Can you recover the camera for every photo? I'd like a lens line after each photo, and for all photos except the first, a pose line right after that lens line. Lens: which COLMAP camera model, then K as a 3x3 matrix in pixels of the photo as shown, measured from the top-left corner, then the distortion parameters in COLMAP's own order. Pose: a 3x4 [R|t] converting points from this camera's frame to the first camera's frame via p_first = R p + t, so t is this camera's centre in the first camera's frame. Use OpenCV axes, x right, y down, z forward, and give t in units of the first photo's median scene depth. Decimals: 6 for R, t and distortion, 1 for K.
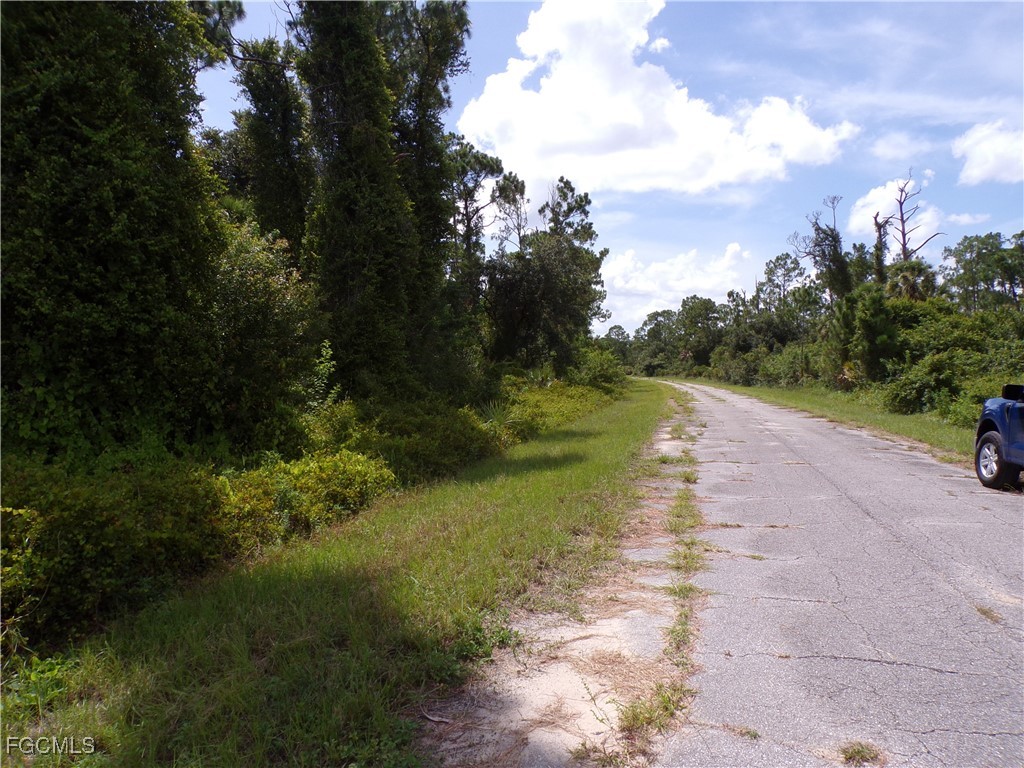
lens RADIAL K [[700.2, 0, 509.4], [0, 700.2, 400.9], [0, 0, 1]] dist [0.002318, -0.074249]
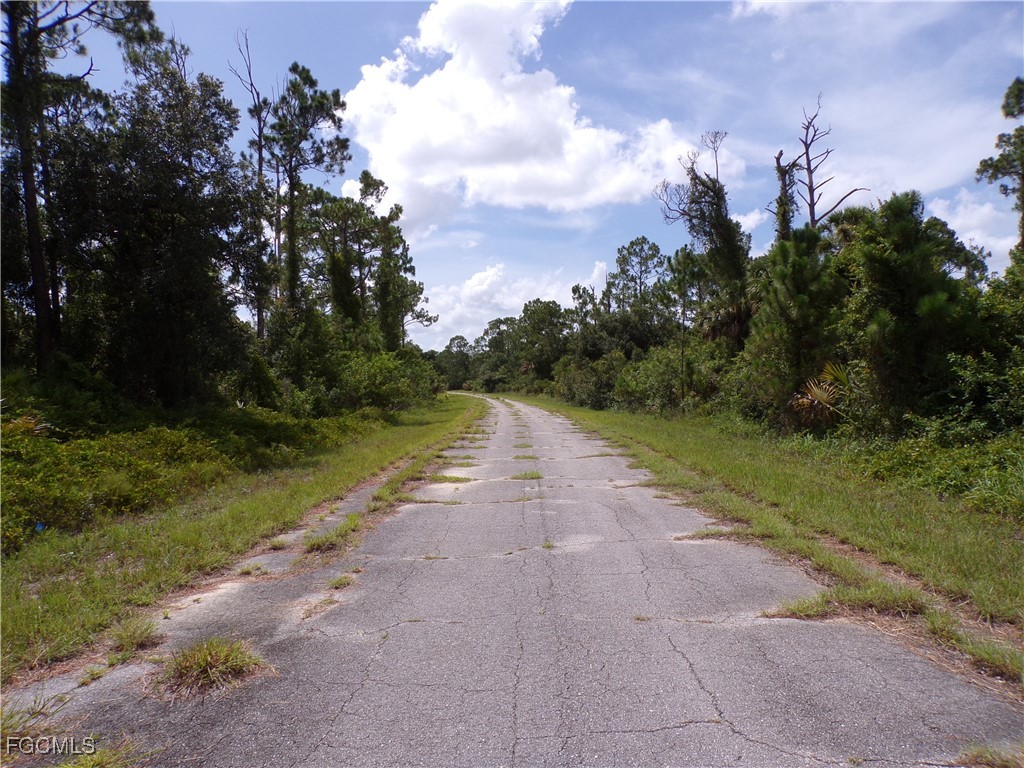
lens RADIAL K [[696.8, 0, 512.2], [0, 696.8, 385.6], [0, 0, 1]] dist [-0.006815, 0.002714]
pose [[0.978774, -0.002868, 0.204924, 0.089147], [0.011724, 0.999048, -0.042014, -0.011824], [-0.204608, 0.043525, 0.977876, 0.264437]]
